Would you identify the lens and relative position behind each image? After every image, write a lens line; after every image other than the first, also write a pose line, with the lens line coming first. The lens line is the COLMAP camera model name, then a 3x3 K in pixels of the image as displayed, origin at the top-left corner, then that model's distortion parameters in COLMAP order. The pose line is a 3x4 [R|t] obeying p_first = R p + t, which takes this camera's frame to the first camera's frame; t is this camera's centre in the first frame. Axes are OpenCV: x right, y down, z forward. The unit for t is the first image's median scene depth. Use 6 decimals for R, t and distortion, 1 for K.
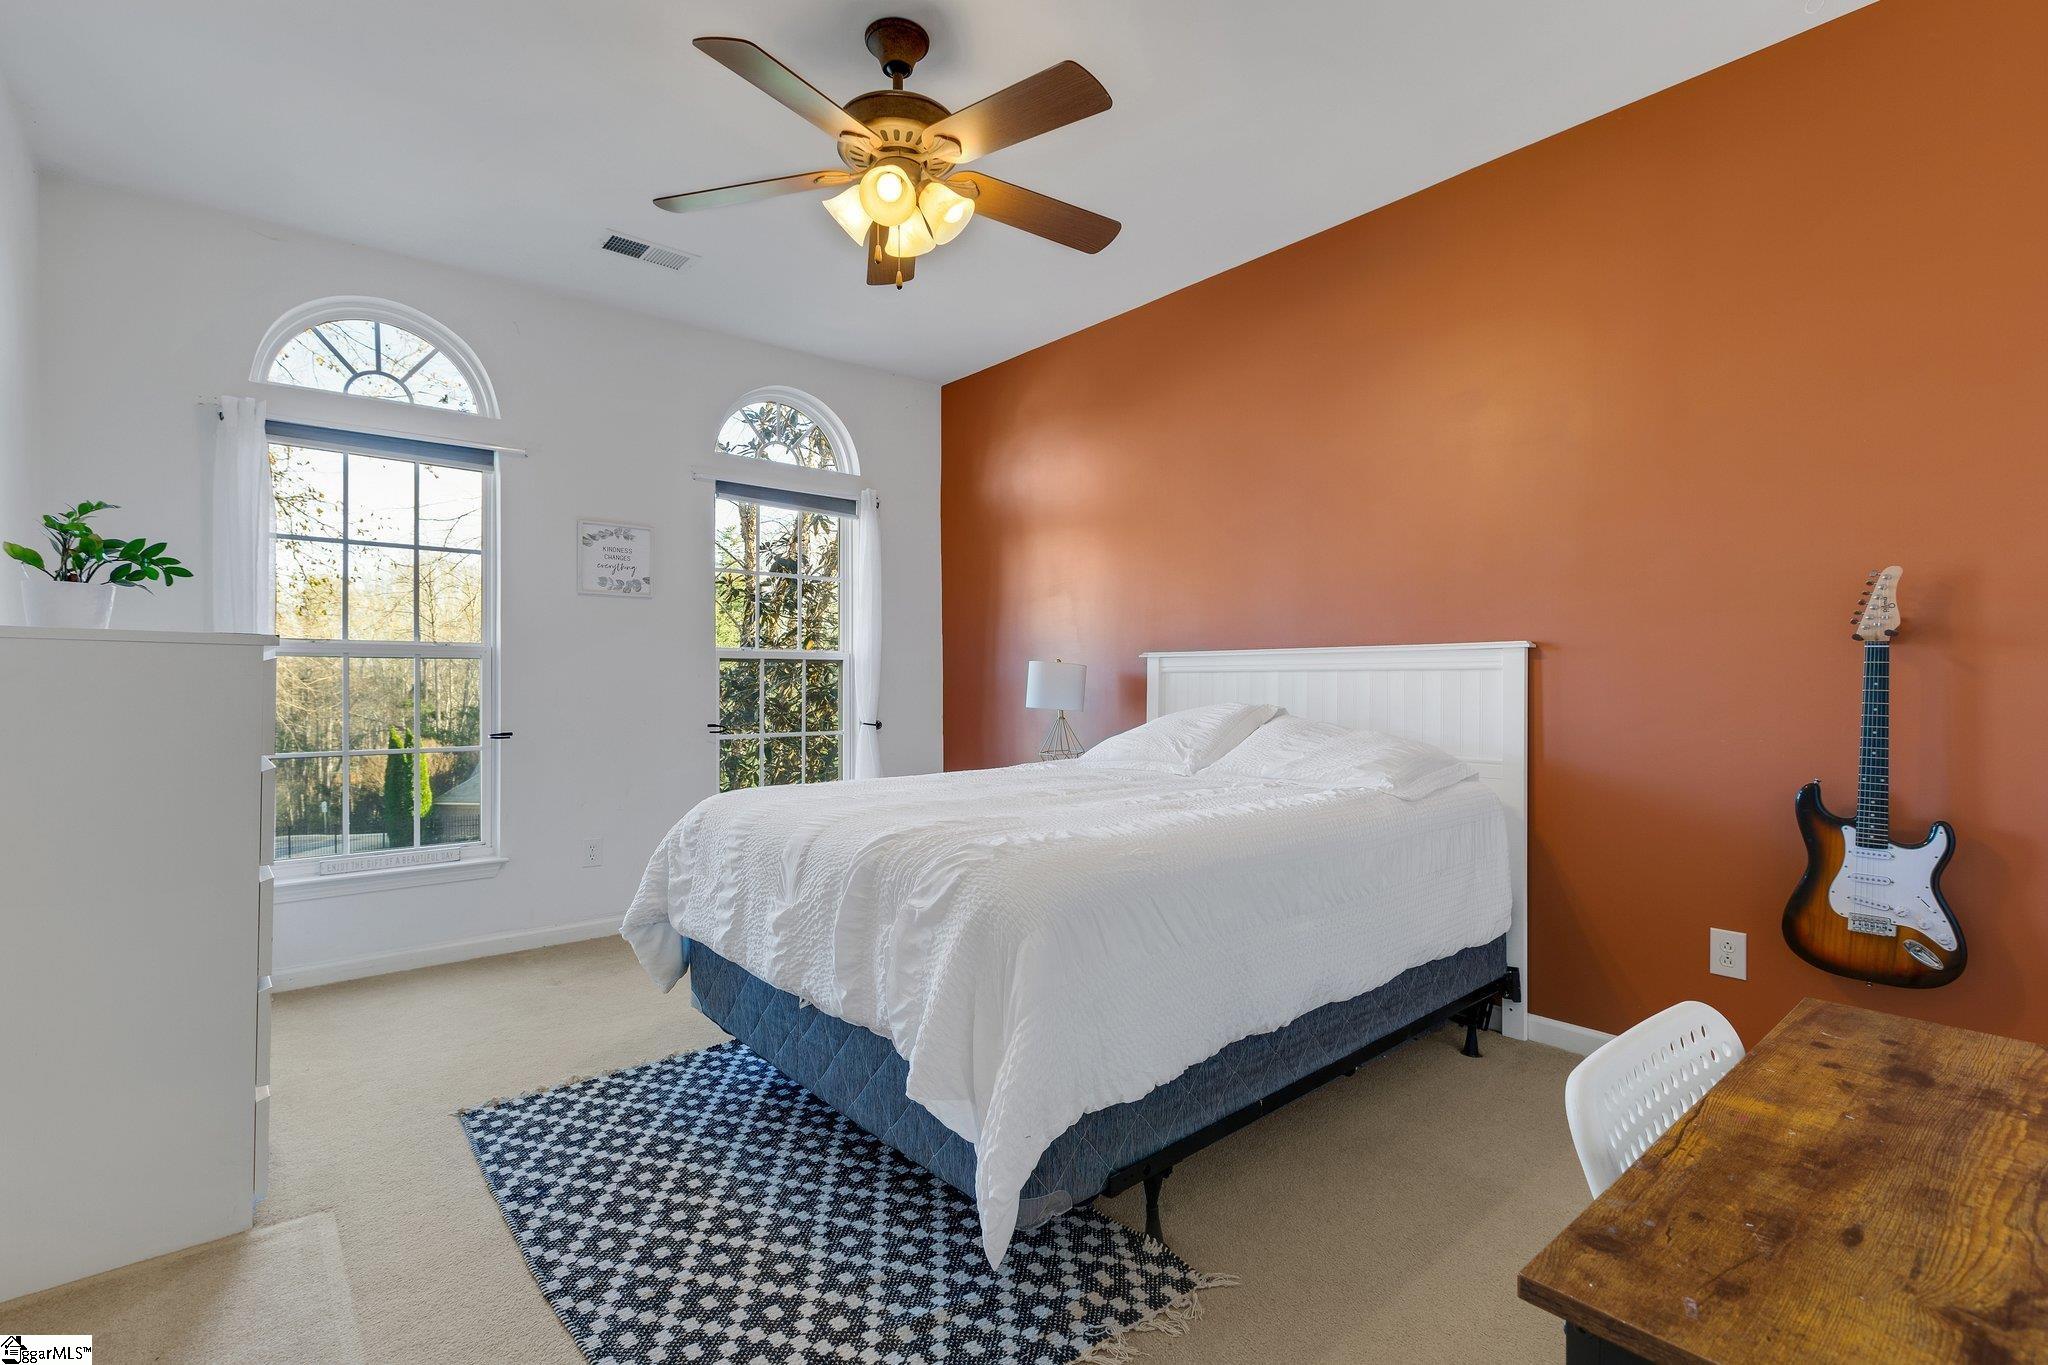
lens RADIAL K [[933.7, 0, 1019.1], [0, 933.7, 678.2], [0, 0, 1]] dist [-0.000042, -0.000231]
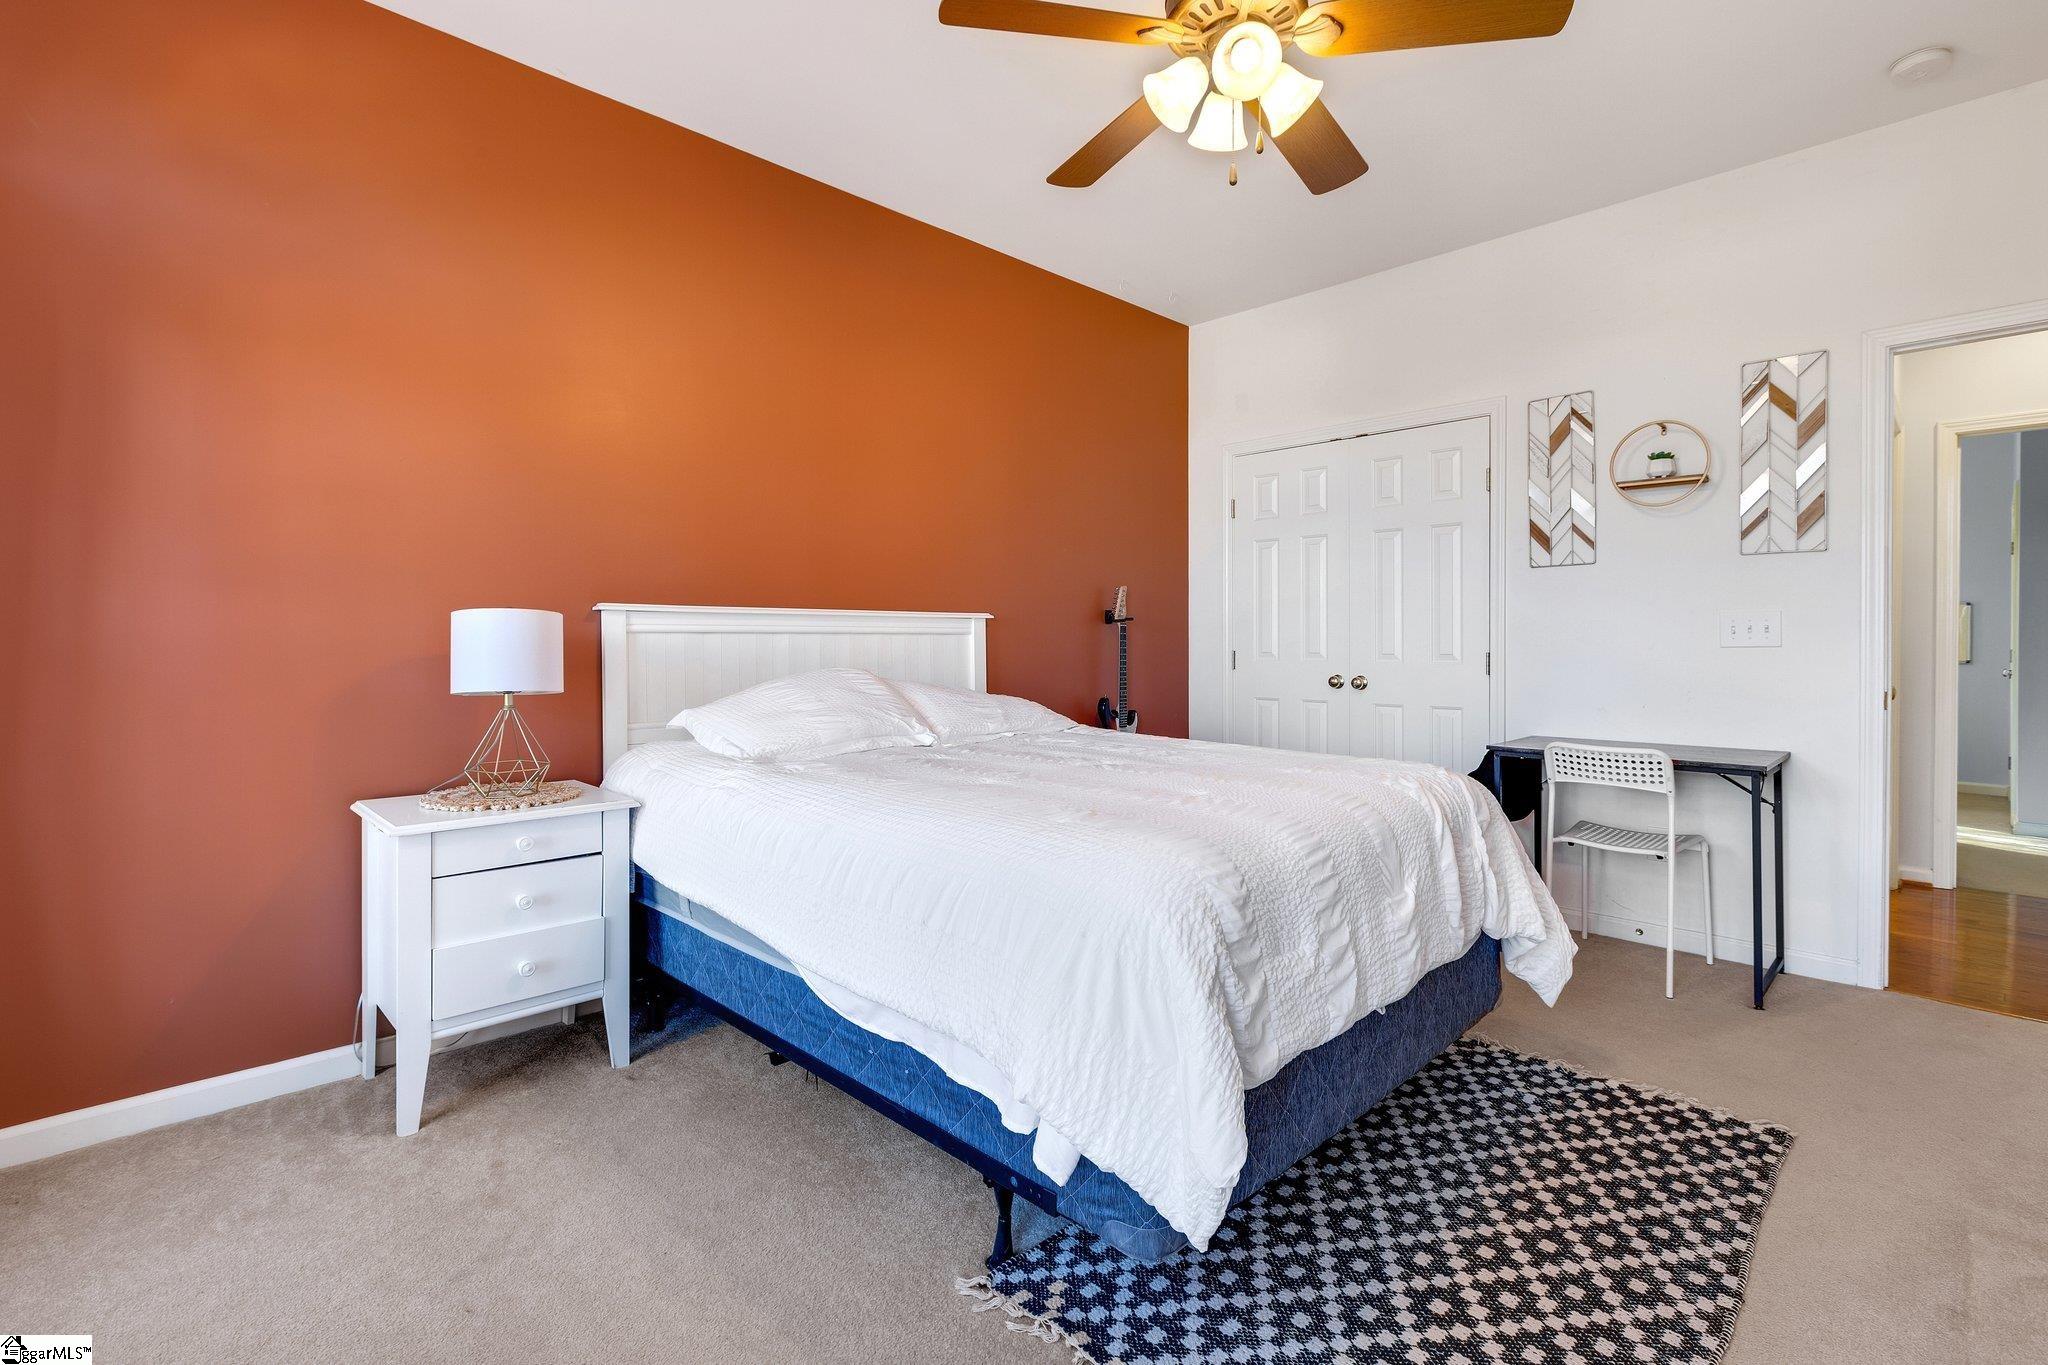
lens RADIAL K [[933.6, 0, 1020.6], [0, 933.6, 649.9], [0, 0, 1]] dist [-0.000607, -0.000410]
pose [[-0.064898, -0.007710, 0.997862, -1.160666], [-0.002383, 0.999969, 0.007571, 0.002822], [-0.997889, -0.001886, -0.064914, 1.491006]]
